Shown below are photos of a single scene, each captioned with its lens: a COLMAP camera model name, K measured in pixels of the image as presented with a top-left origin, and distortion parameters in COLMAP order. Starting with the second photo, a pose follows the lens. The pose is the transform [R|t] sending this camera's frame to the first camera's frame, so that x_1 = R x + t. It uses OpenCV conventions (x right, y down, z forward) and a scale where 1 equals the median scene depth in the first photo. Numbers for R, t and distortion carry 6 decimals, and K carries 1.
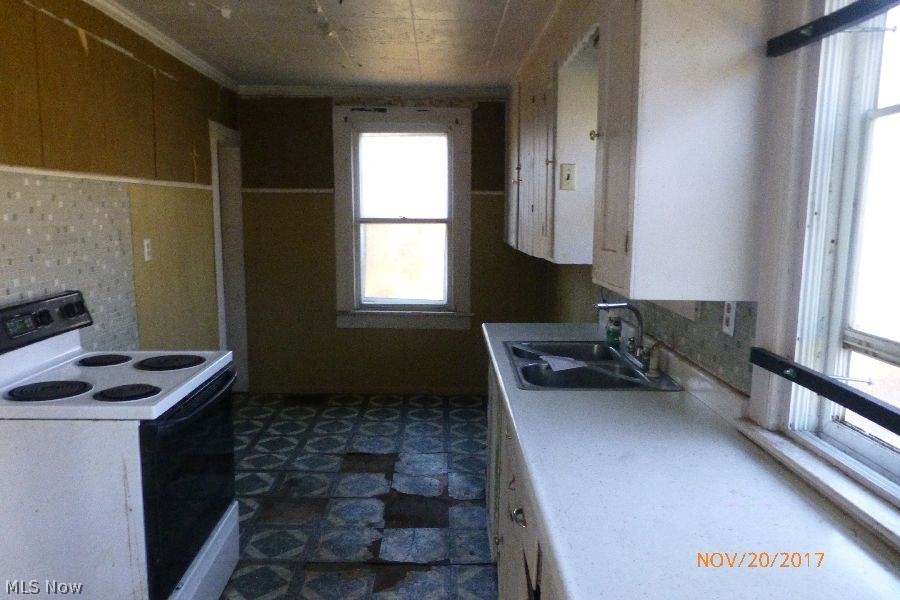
lens RADIAL K [[652.8, 0, 450.0], [0, 652.8, 300.0], [0, 0, 1]] dist [0.001147, -0.002950]
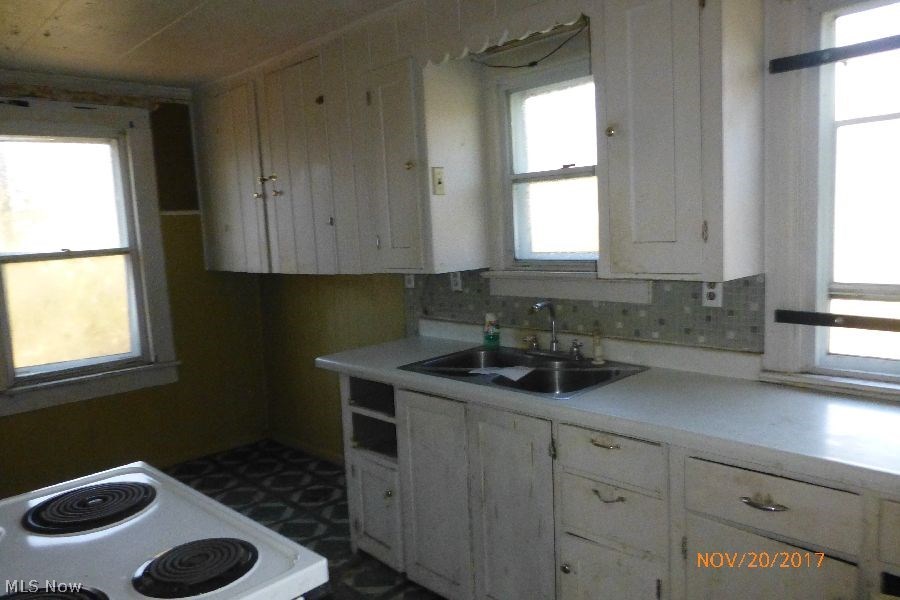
lens RADIAL K [[652.8, 0, 450.0], [0, 652.8, 300.0], [0, 0, 1]] dist [0.001147, -0.002950]
pose [[0.735489, -0.125241, 0.665861, -0.260482], [0.151718, 0.988254, 0.018297, -0.019695], [-0.660332, 0.087566, 0.745851, 0.174581]]
